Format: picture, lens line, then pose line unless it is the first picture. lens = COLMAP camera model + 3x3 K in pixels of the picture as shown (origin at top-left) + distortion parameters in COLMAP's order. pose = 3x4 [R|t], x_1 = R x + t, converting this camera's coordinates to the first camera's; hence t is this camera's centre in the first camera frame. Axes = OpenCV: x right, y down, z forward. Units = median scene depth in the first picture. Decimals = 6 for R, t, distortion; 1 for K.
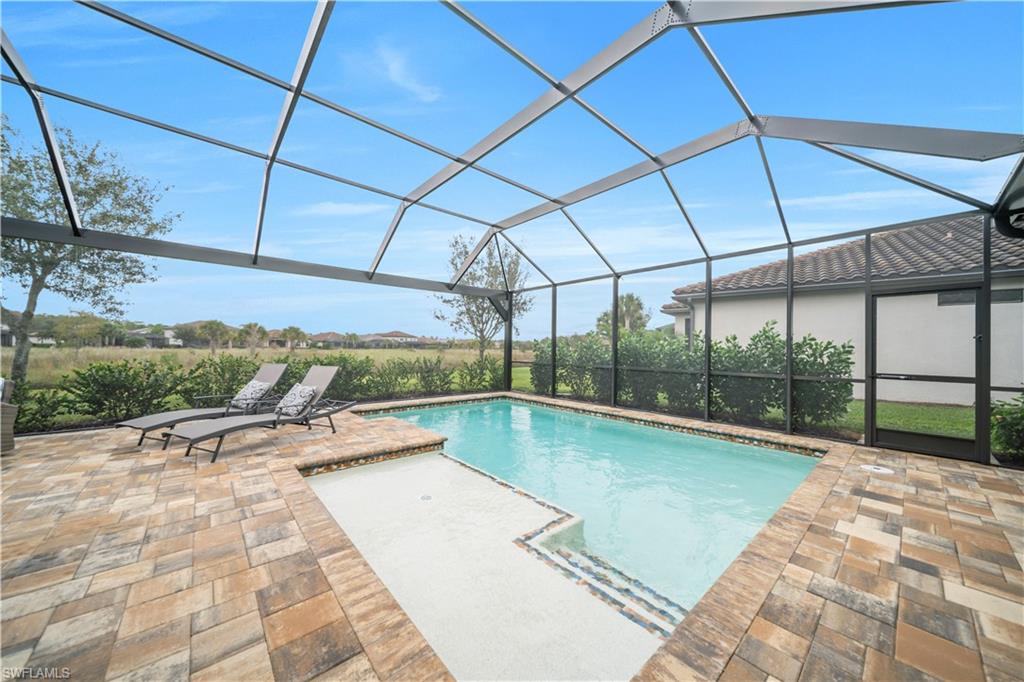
lens RADIAL K [[353.1, 0, 513.7], [0, 353.1, 346.9], [0, 0, 1]] dist [0.000465, -0.001021]
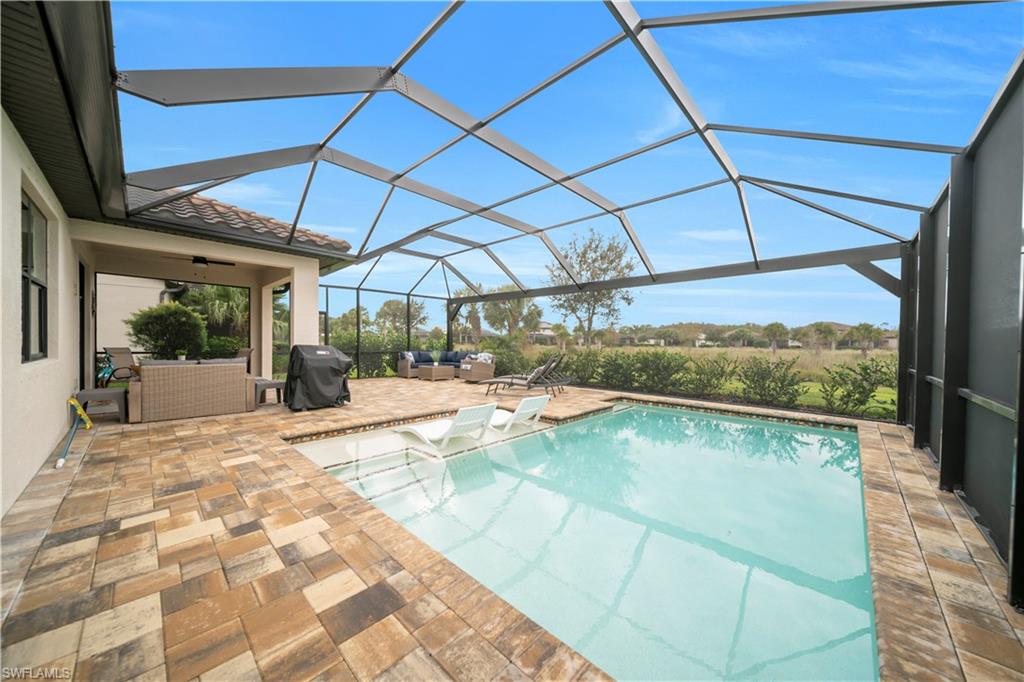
lens RADIAL K [[353.1, 0, 514.4], [0, 353.1, 348.5], [0, 0, 1]] dist [0.000465, -0.001021]
pose [[0.090562, 0.007329, -0.995864, 1.006782], [-0.007731, 0.999948, 0.006656, 0.017926], [0.995861, 0.007096, 0.090614, 0.751815]]
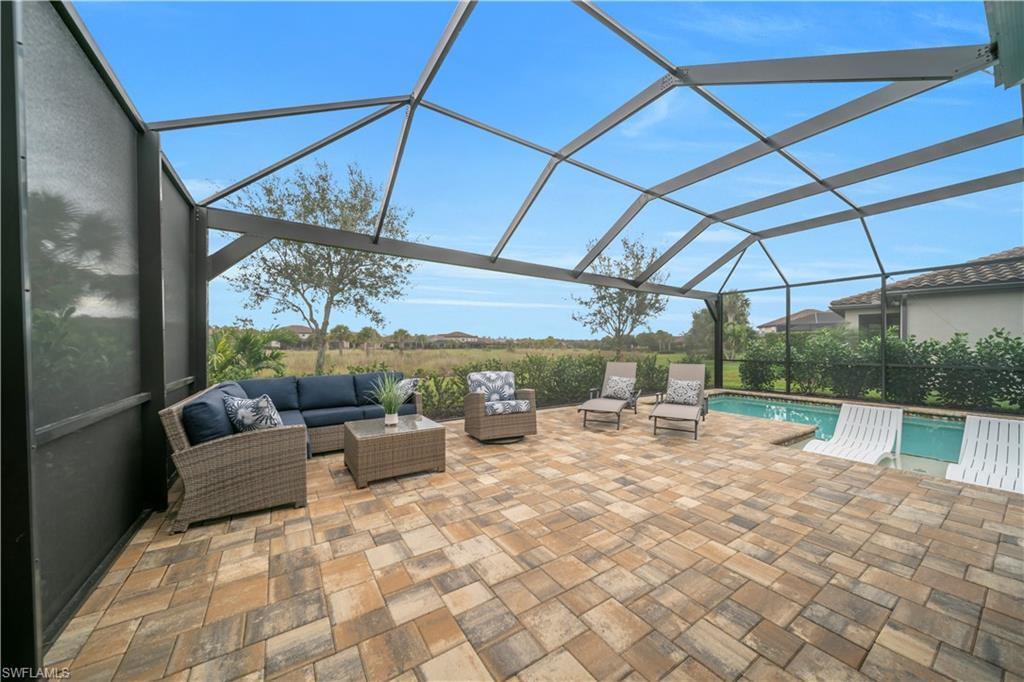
lens RADIAL K [[353.1, 0, 512.6], [0, 353.1, 352.4], [0, 0, 1]] dist [0.000465, -0.001021]
pose [[0.990434, -0.008009, -0.137754, -1.026424], [0.010448, 0.999801, 0.016992, -0.011927], [0.137591, -0.018269, 0.990321, -0.266351]]
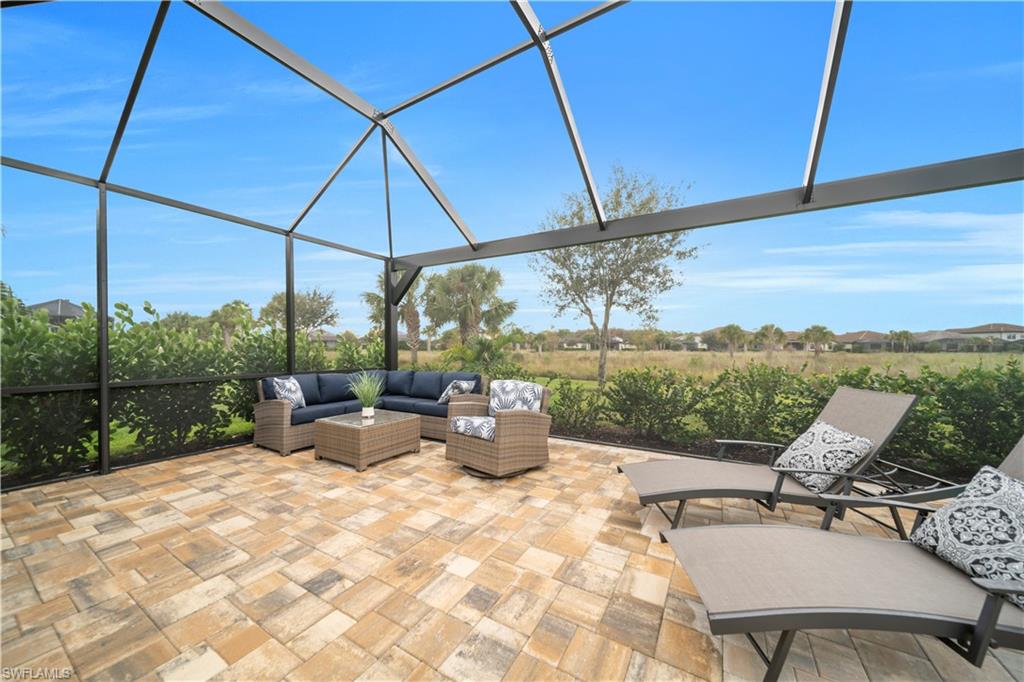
lens RADIAL K [[353.1, 0, 514.2], [0, 353.1, 345.5], [0, 0, 1]] dist [0.000465, -0.001021]
pose [[0.311317, -0.015692, -0.950176, -0.463590], [0.003549, 0.999876, -0.015349, -0.004983], [0.950299, 0.001406, 0.311334, 0.514467]]
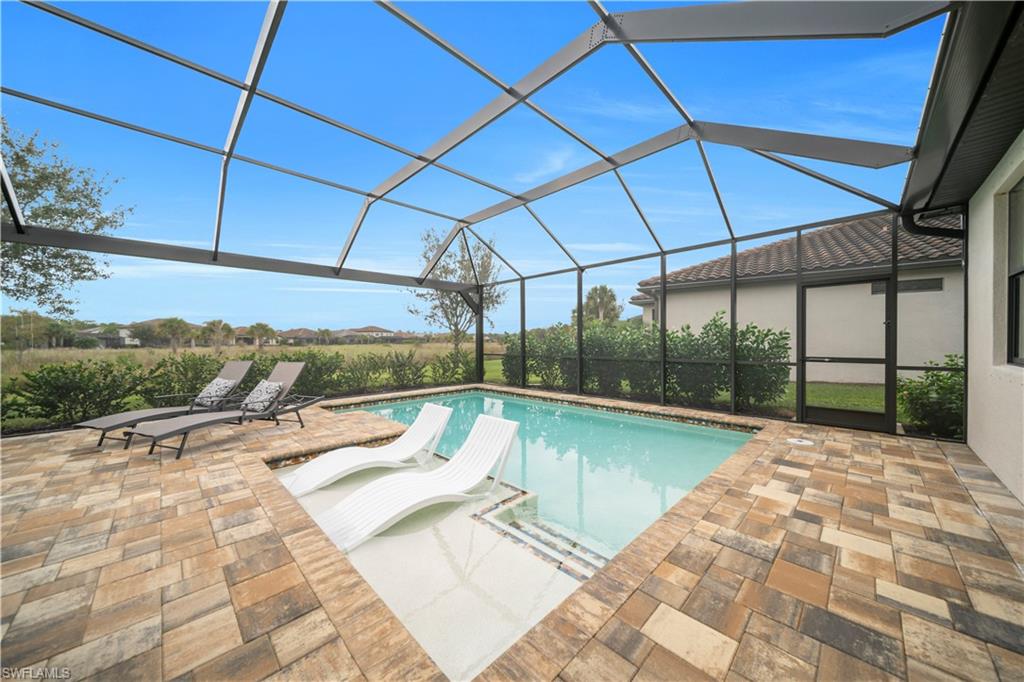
lens RADIAL K [[353.1, 0, 513.6], [0, 353.1, 346.9], [0, 0, 1]] dist [0.000465, -0.001021]
pose [[0.997975, -0.020760, 0.060129, 0.043990], [0.019526, 0.999588, 0.021027, 0.001956], [-0.060540, -0.019810, 0.997969, -0.049974]]
